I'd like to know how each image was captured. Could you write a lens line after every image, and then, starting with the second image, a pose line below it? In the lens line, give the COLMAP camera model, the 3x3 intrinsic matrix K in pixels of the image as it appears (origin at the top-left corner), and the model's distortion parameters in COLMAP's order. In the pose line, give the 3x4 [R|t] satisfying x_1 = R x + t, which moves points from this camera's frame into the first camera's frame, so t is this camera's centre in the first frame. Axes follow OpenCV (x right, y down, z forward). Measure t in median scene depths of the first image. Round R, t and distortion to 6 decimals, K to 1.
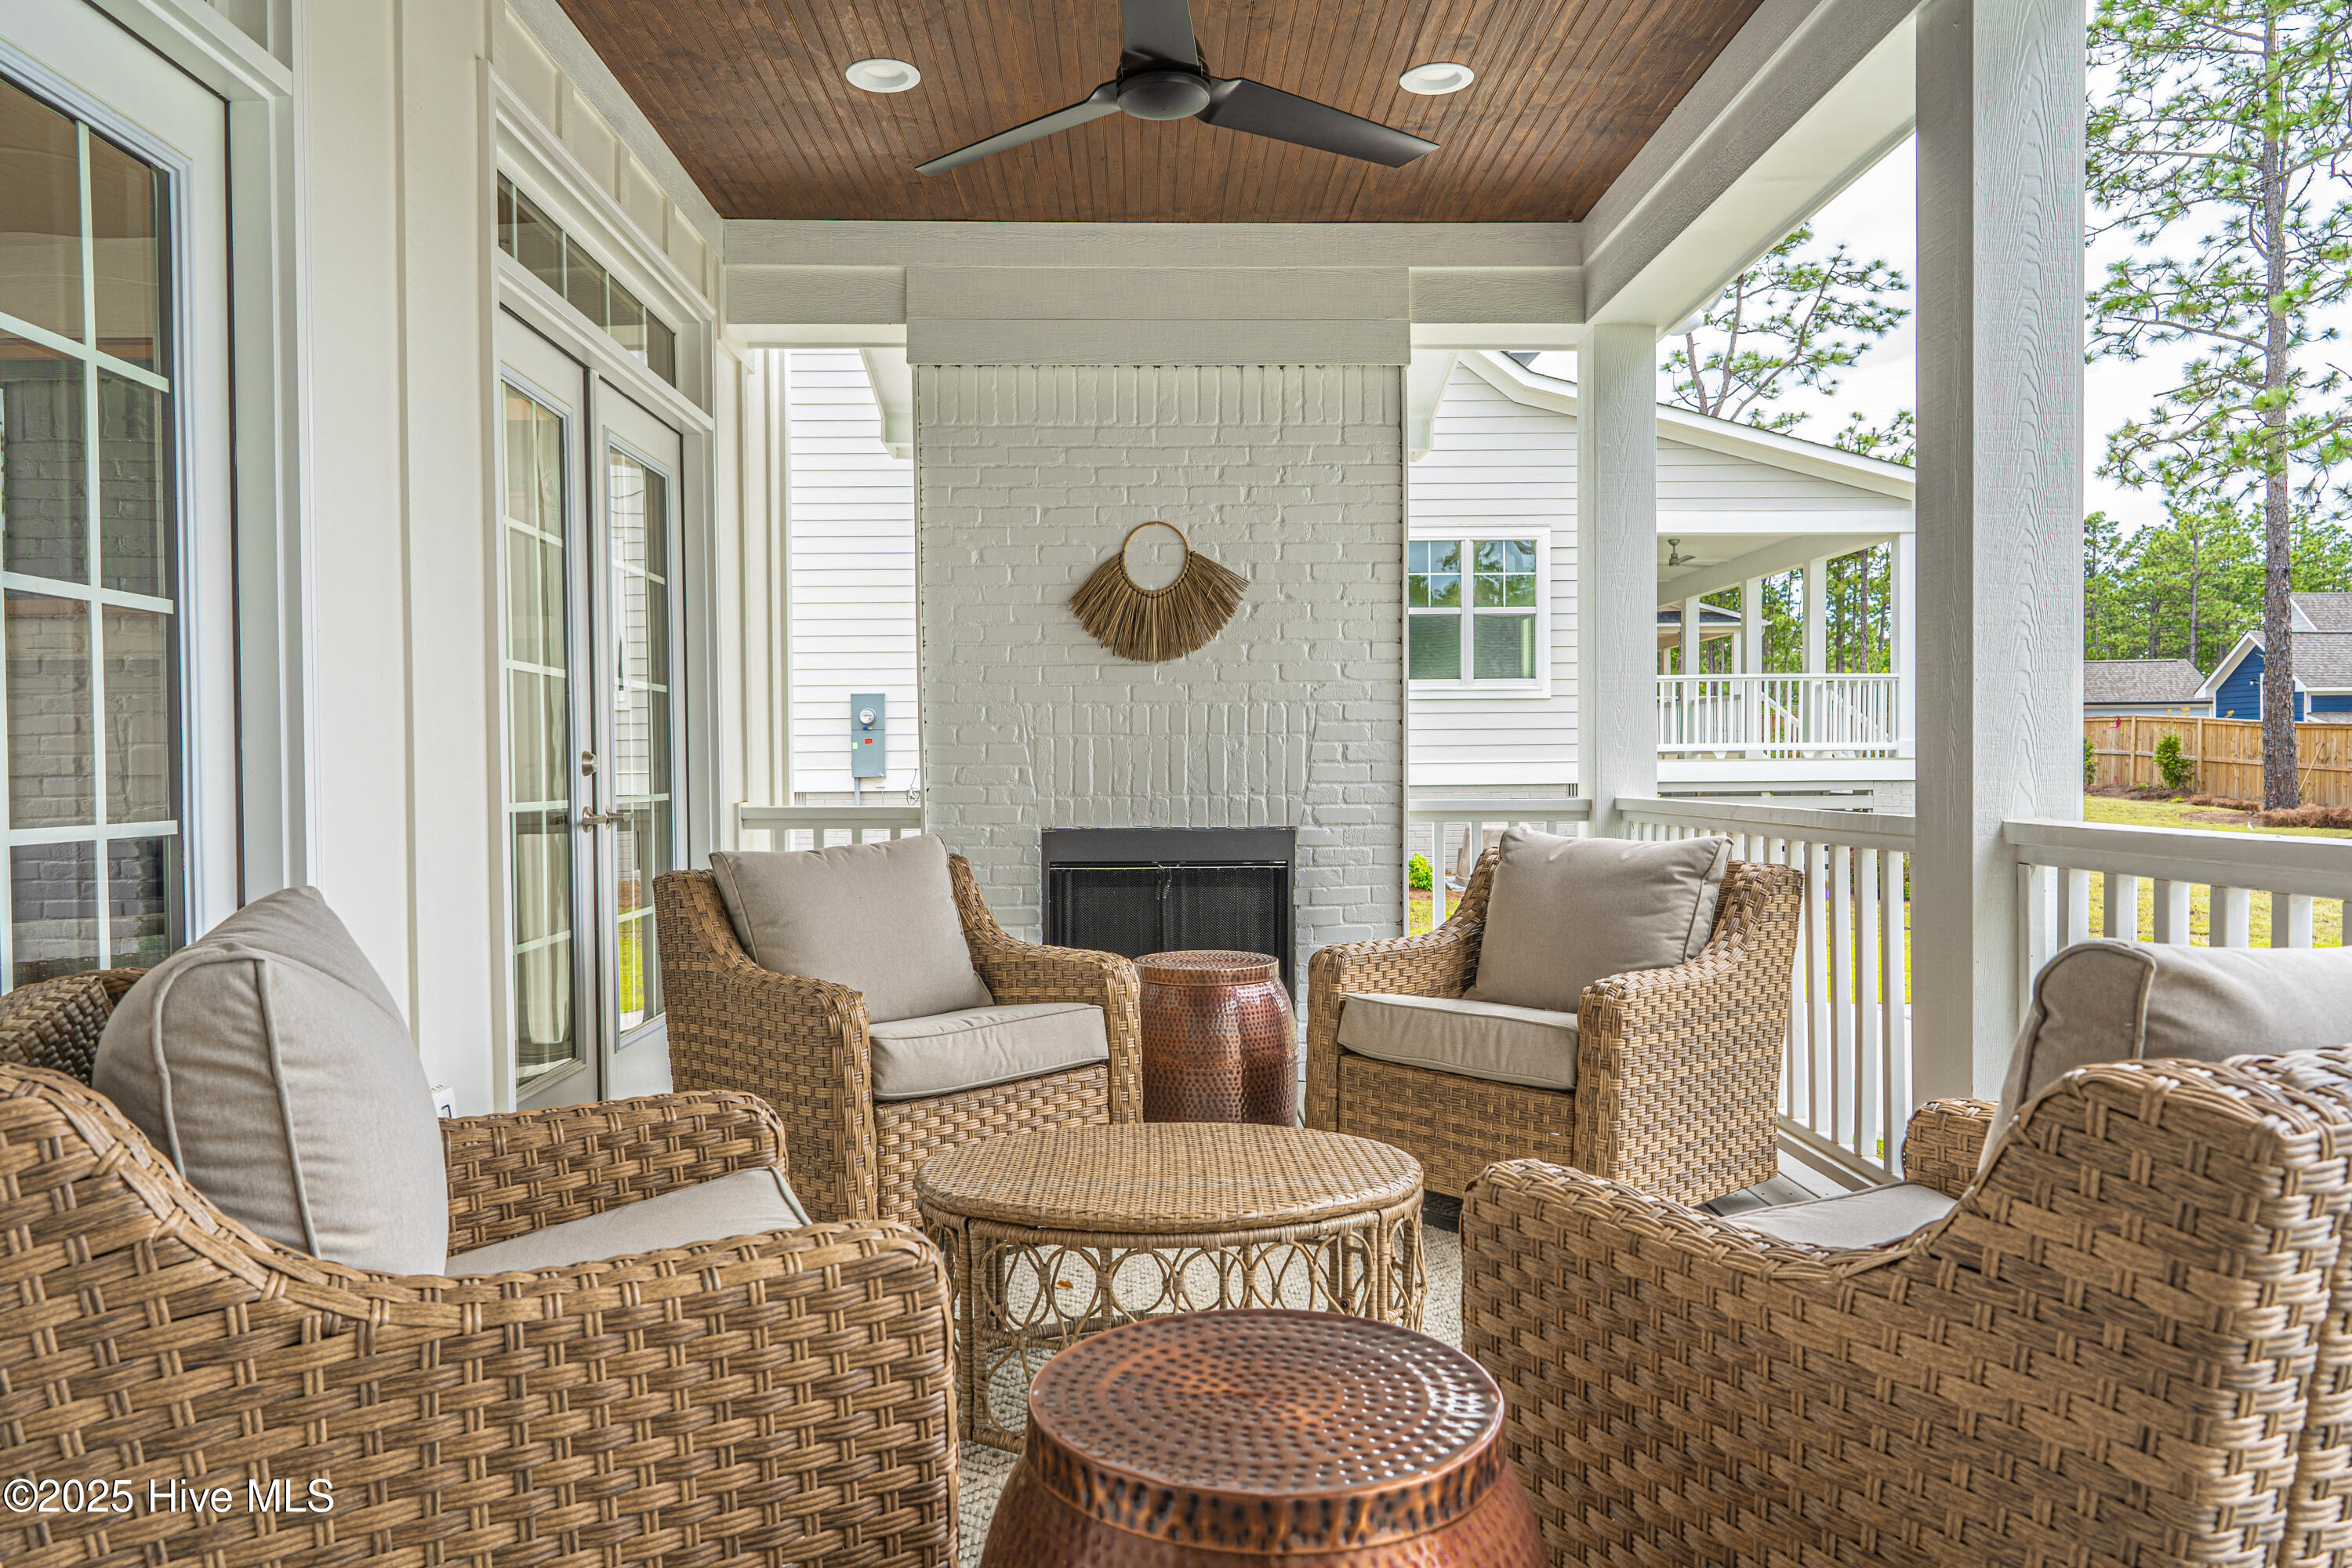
lens RADIAL K [[1581.2, 0, 1168.5], [0, 1581.2, 782.5], [0, 0, 1]] dist [-0.003340, 0.005017]
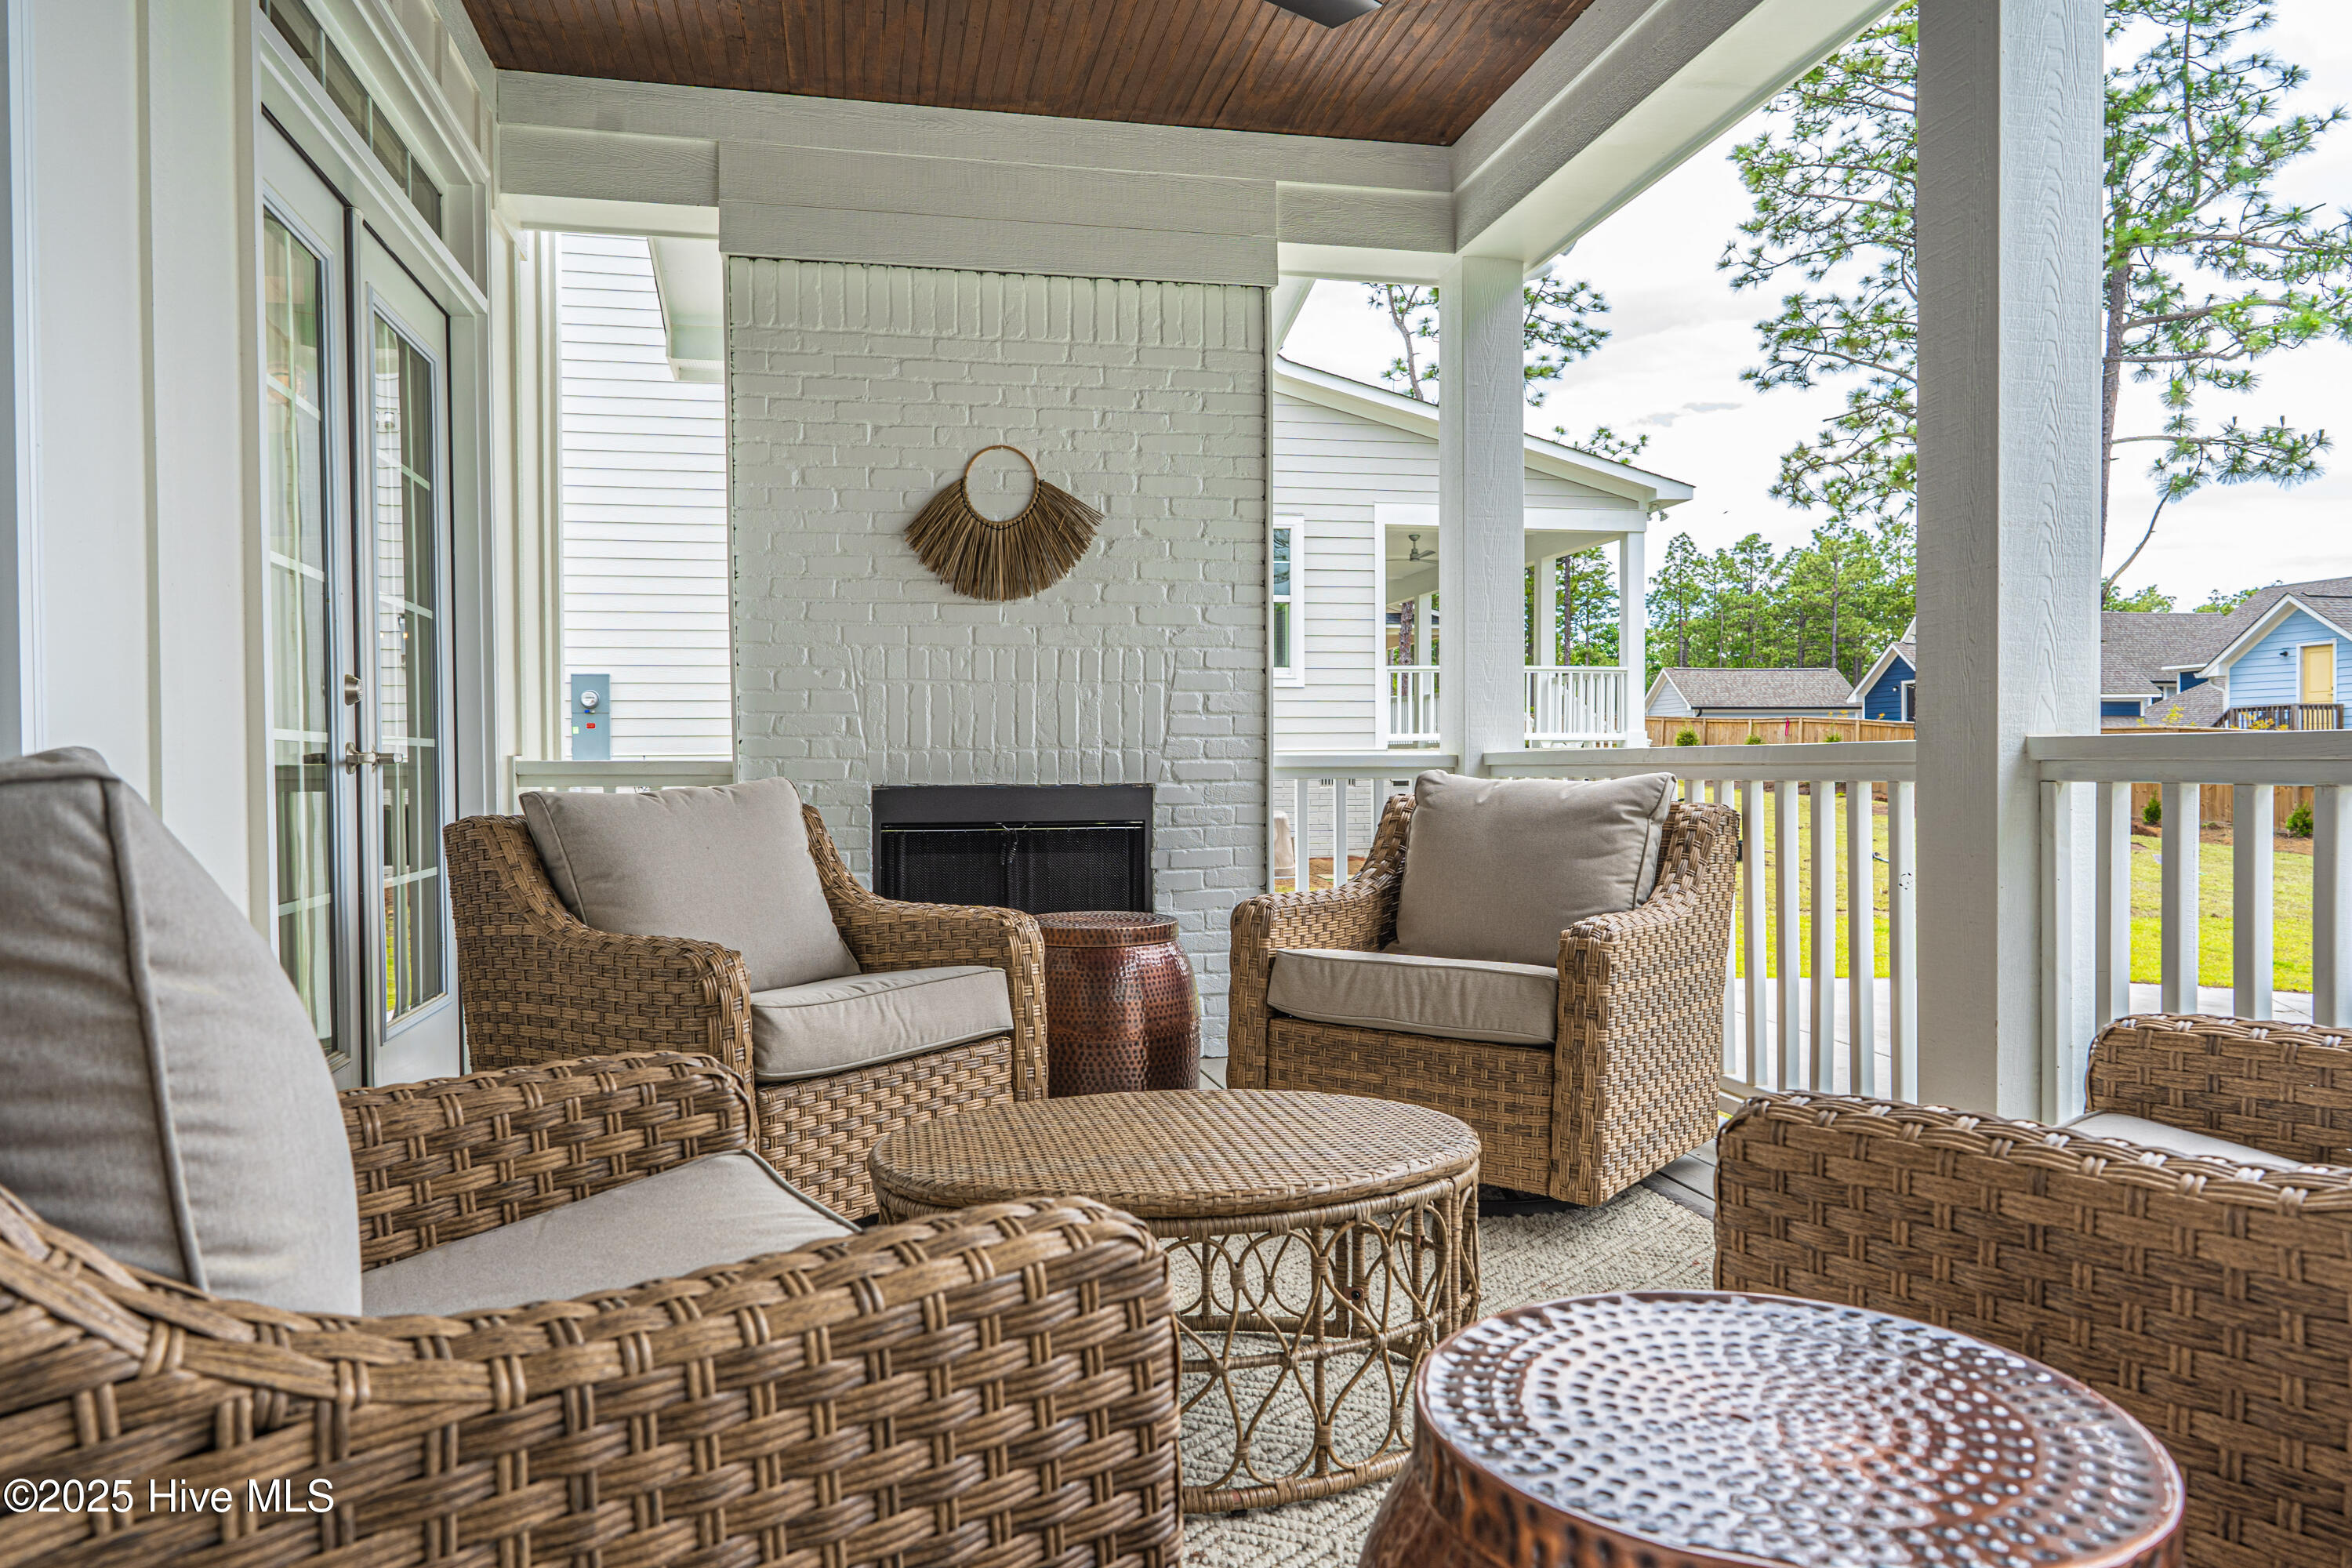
lens RADIAL K [[1581.2, 0, 1168.5], [0, 1581.2, 782.5], [0, 0, 1]] dist [-0.003340, 0.005017]
pose [[0.983425, -0.000243, 0.181314, -0.109180], [0.000662, 0.999997, -0.002253, 0.041373], [-0.181313, 0.002335, 0.983423, 0.133139]]
